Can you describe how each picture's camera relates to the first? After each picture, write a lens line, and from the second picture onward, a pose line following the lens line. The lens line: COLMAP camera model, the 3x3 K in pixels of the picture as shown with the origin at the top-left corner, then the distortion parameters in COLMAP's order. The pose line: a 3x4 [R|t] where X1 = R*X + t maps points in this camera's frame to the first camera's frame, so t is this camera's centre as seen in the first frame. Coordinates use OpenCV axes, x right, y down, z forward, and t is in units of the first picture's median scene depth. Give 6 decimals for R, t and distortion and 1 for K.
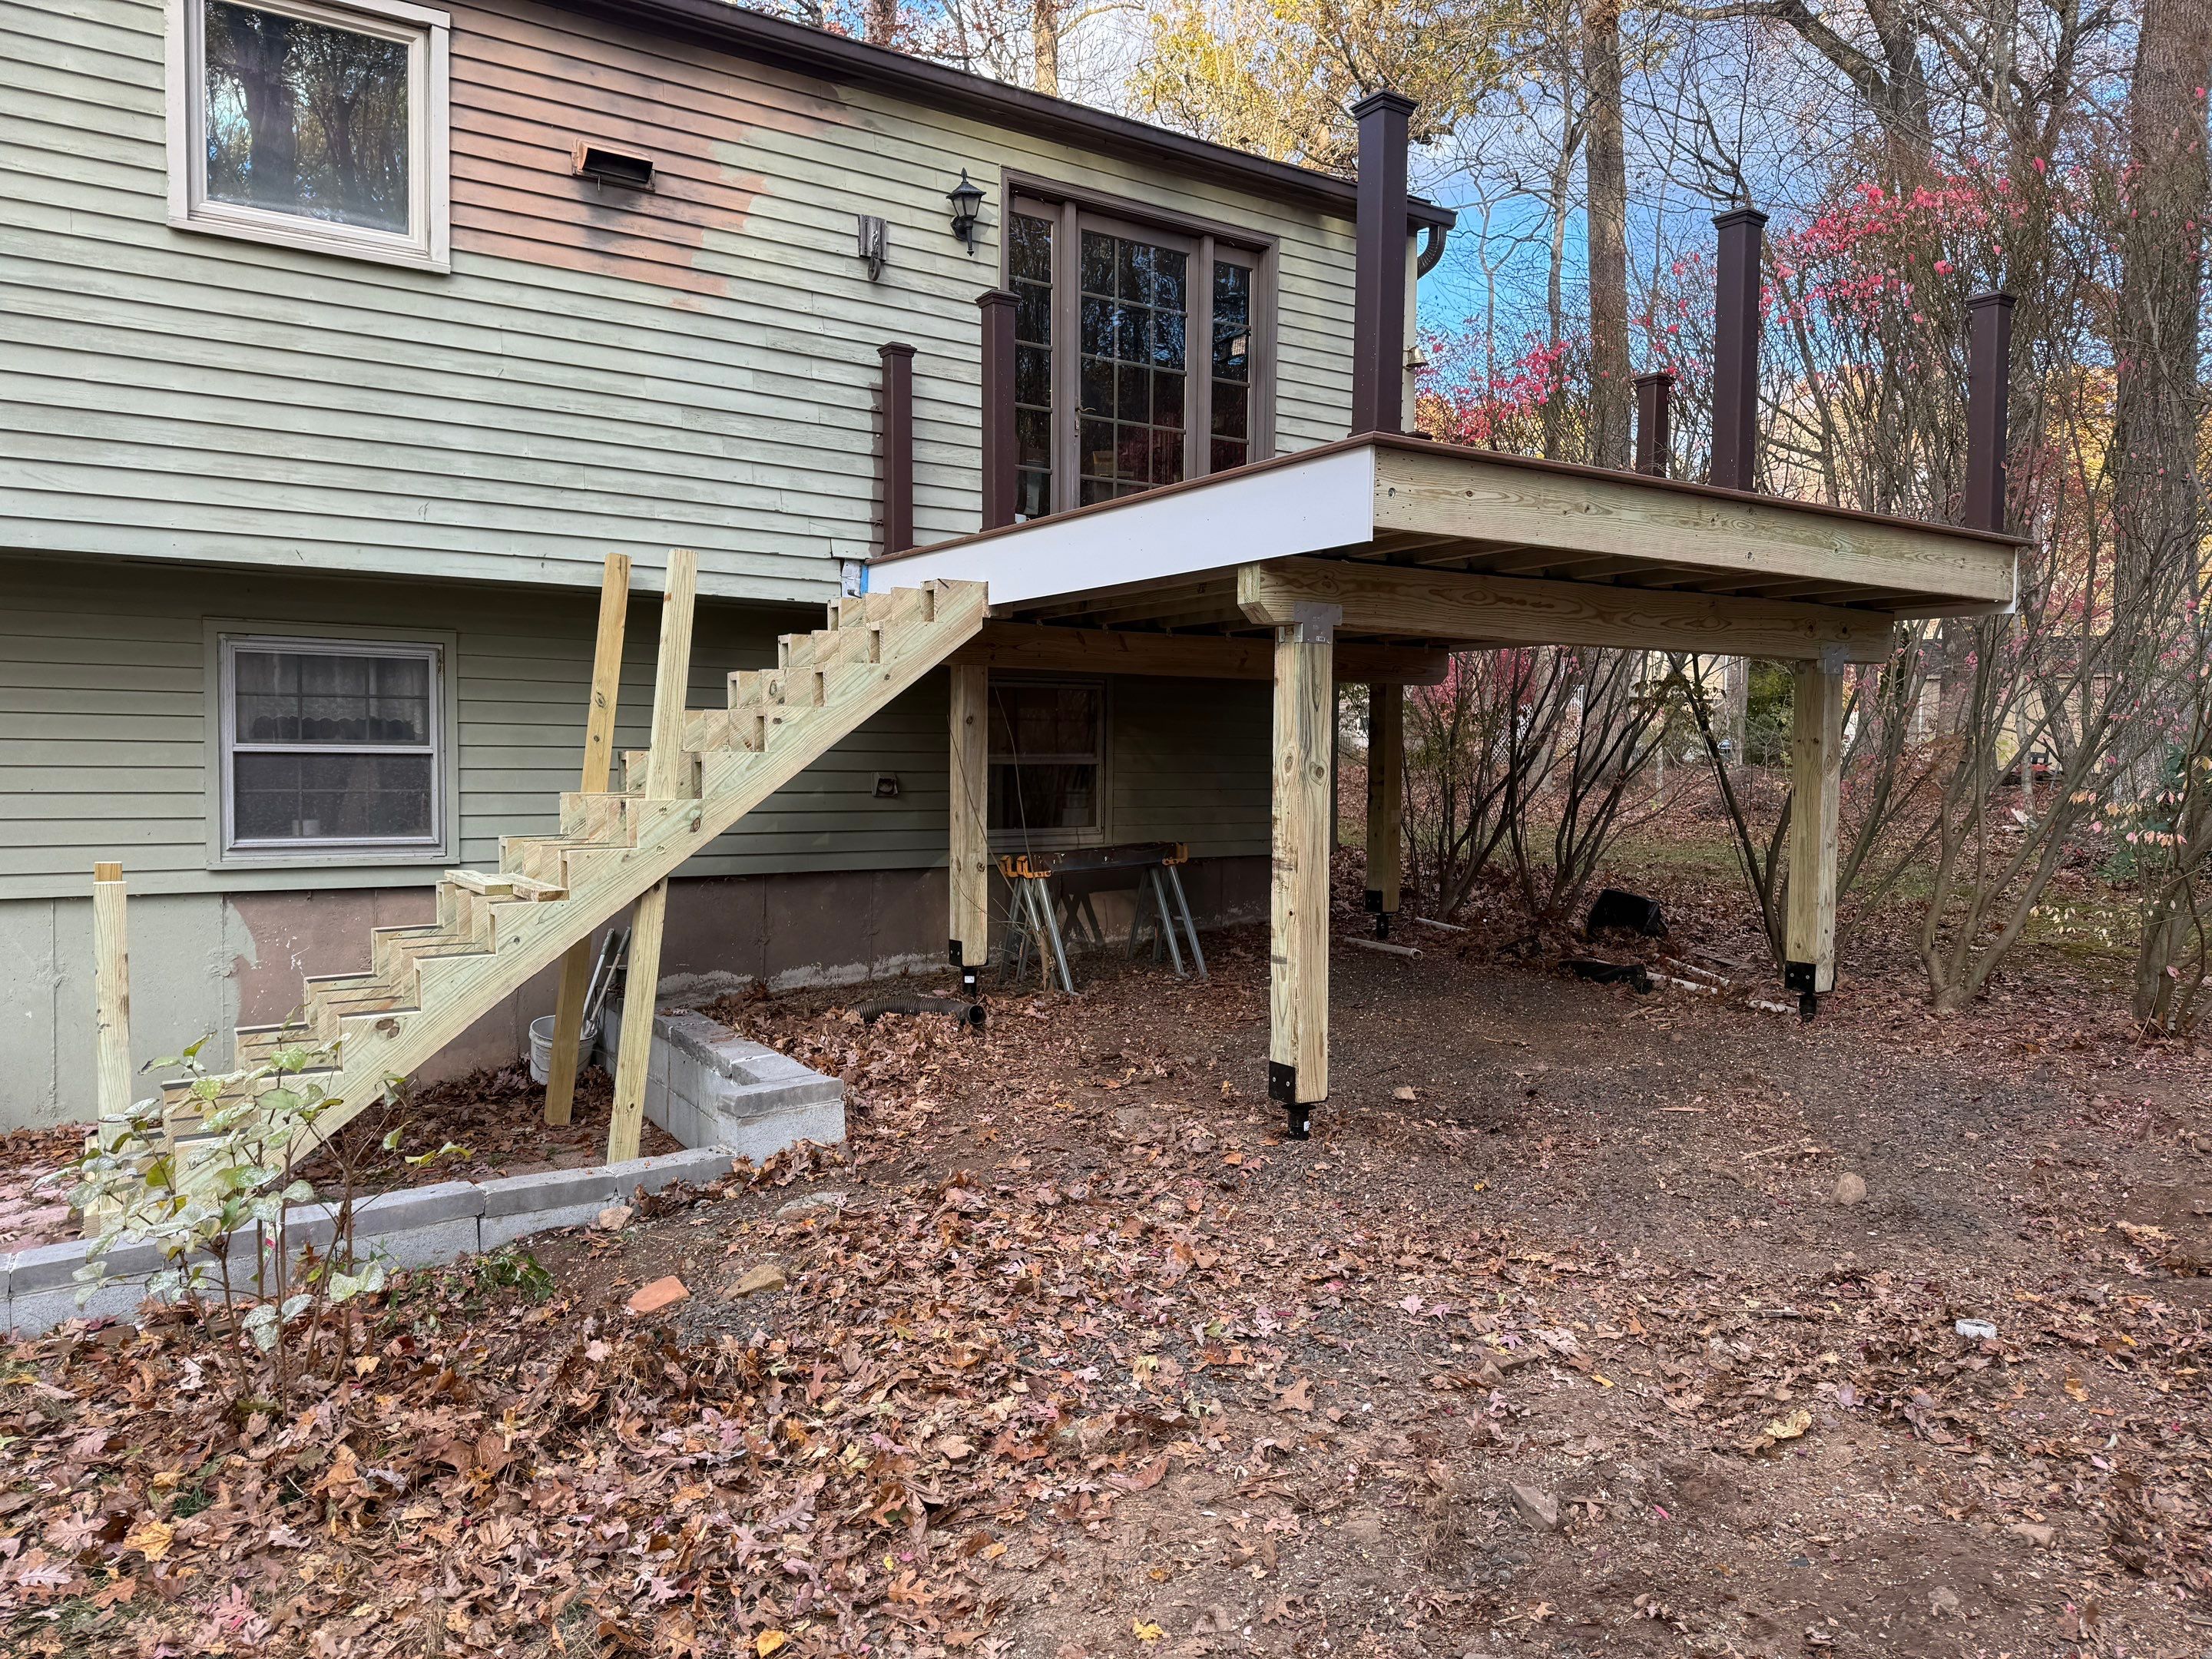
lens RADIAL K [[1501.1, 0, 1095.5], [0, 1501.1, 829.8], [0, 0, 1]] dist [0.098021, -0.102844]
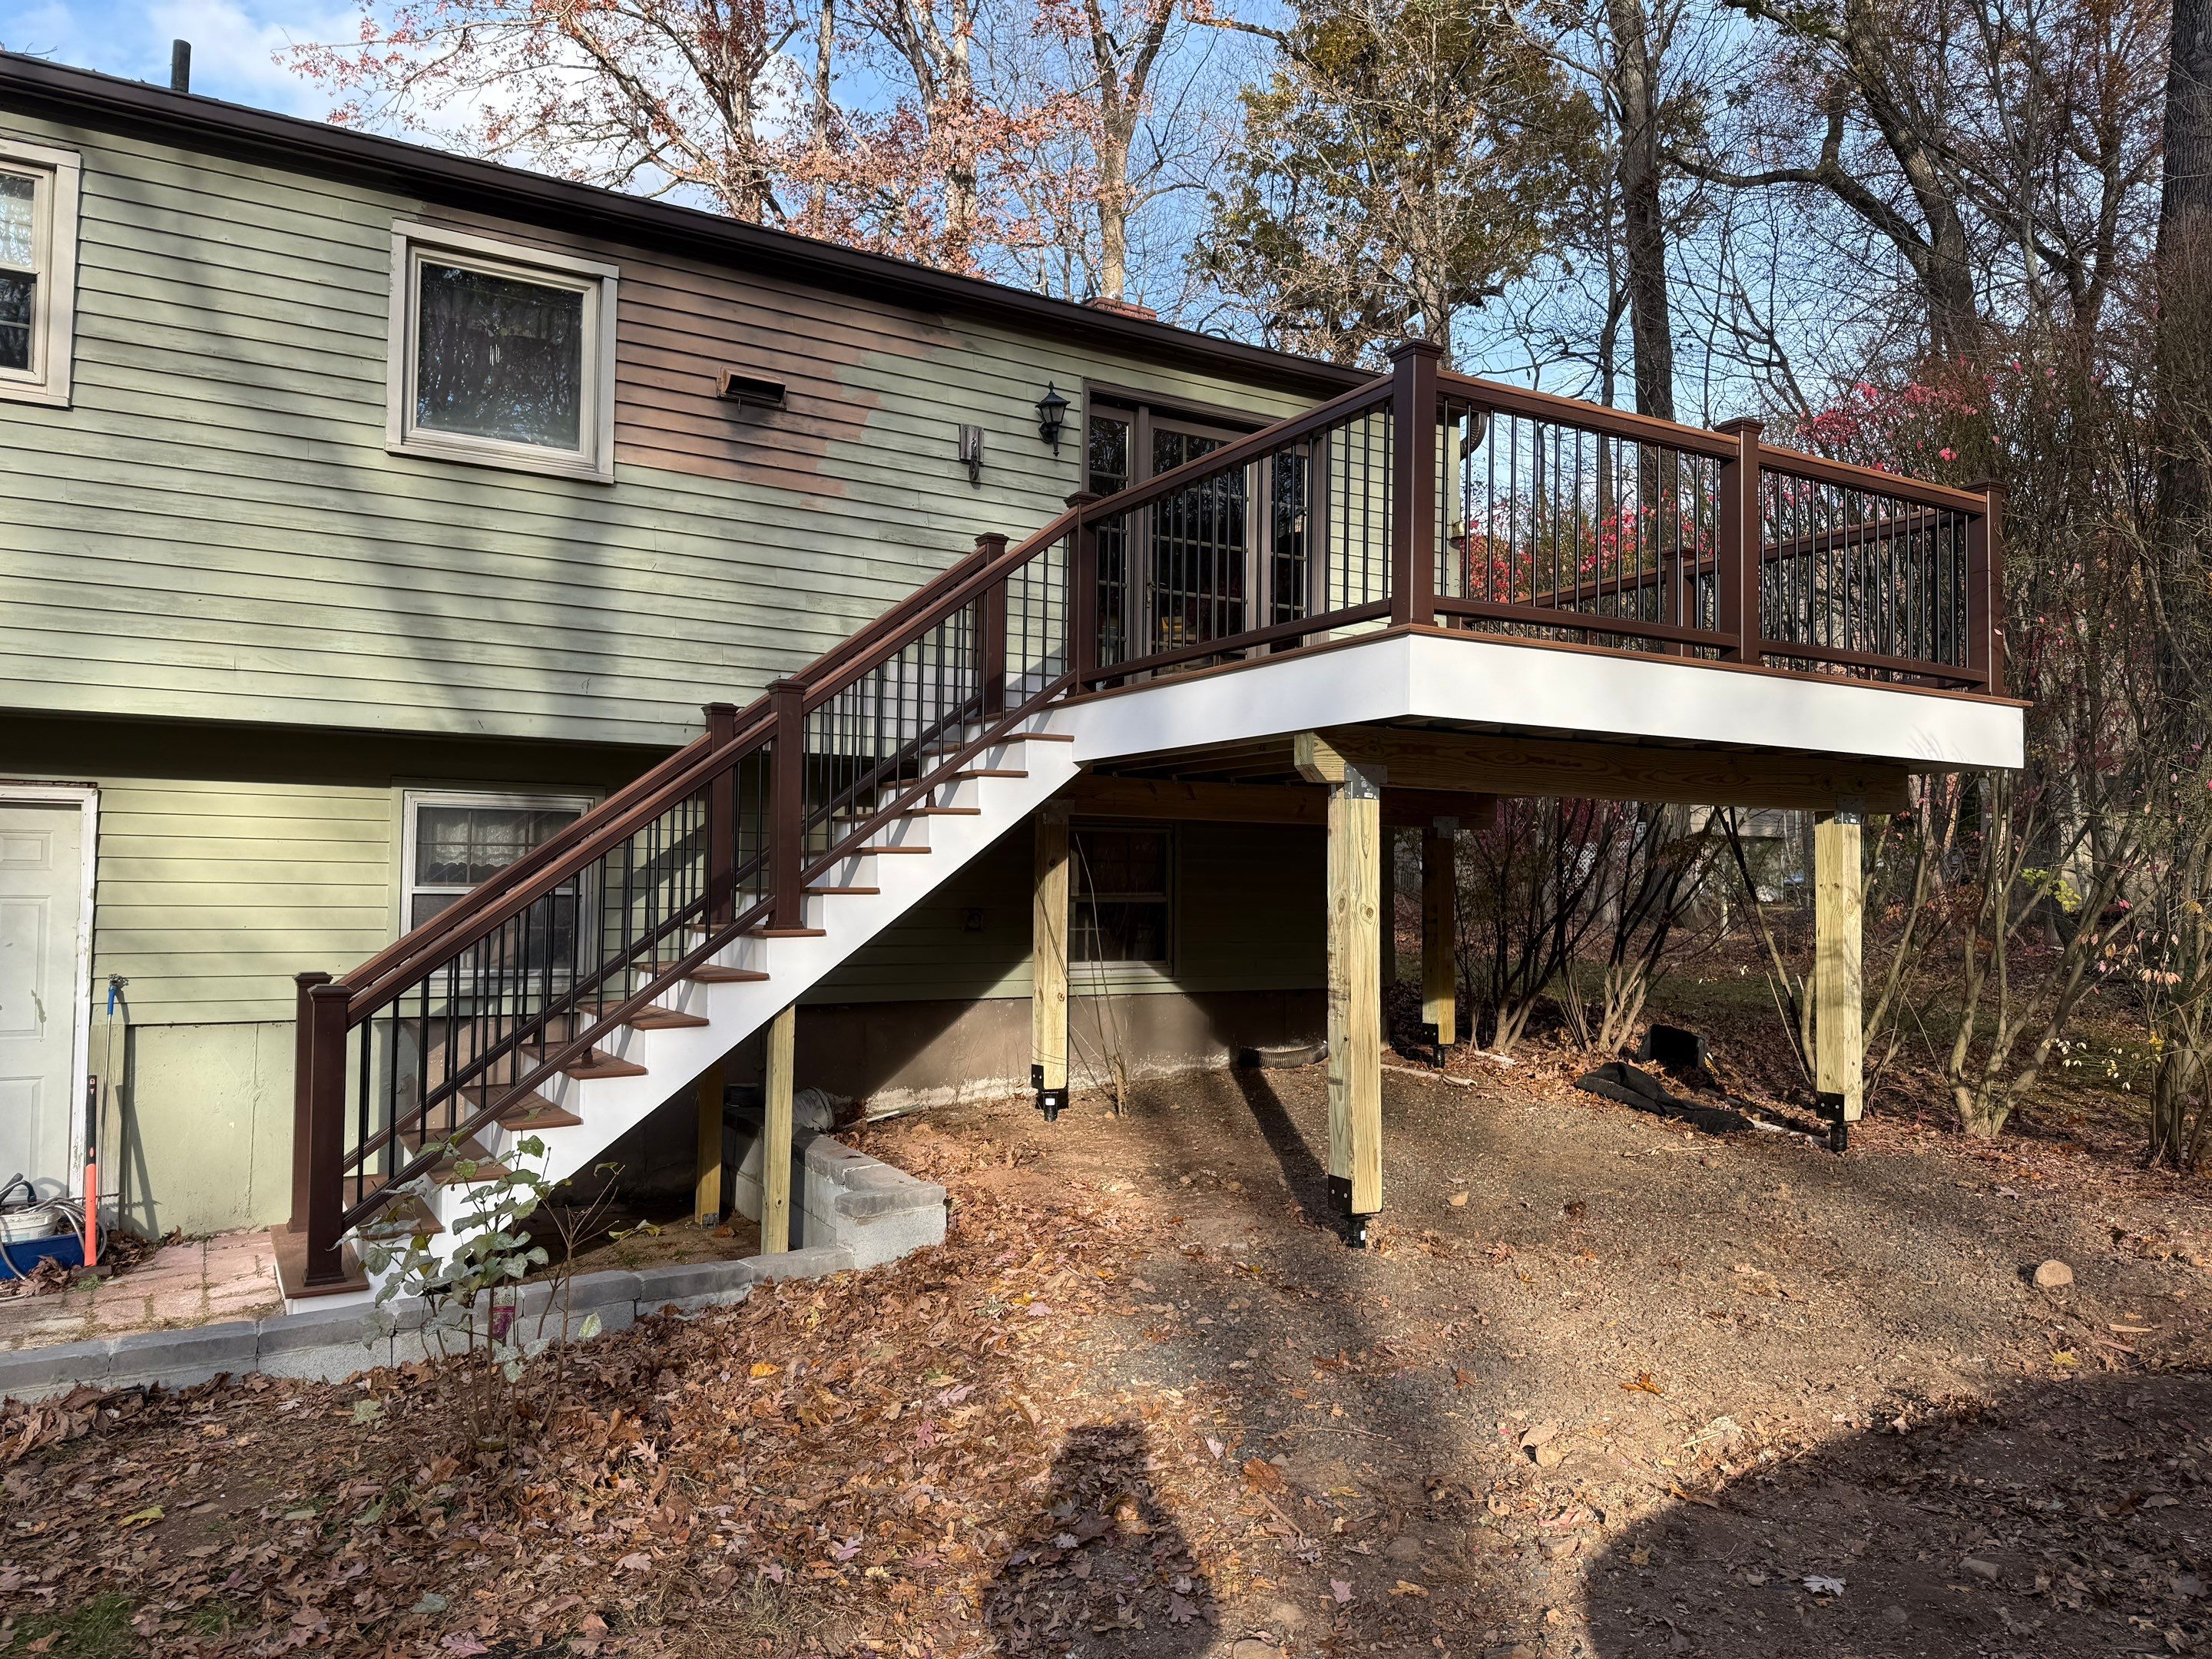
lens RADIAL K [[1501.1, 0, 1095.5], [0, 1501.1, 829.8], [0, 0, 1]] dist [0.098021, -0.102844]
pose [[0.999191, 0.000073, -0.040207, -0.007745], [-0.003665, 0.996001, -0.089266, 0.001053], [0.040040, 0.089341, 0.995196, -0.100071]]
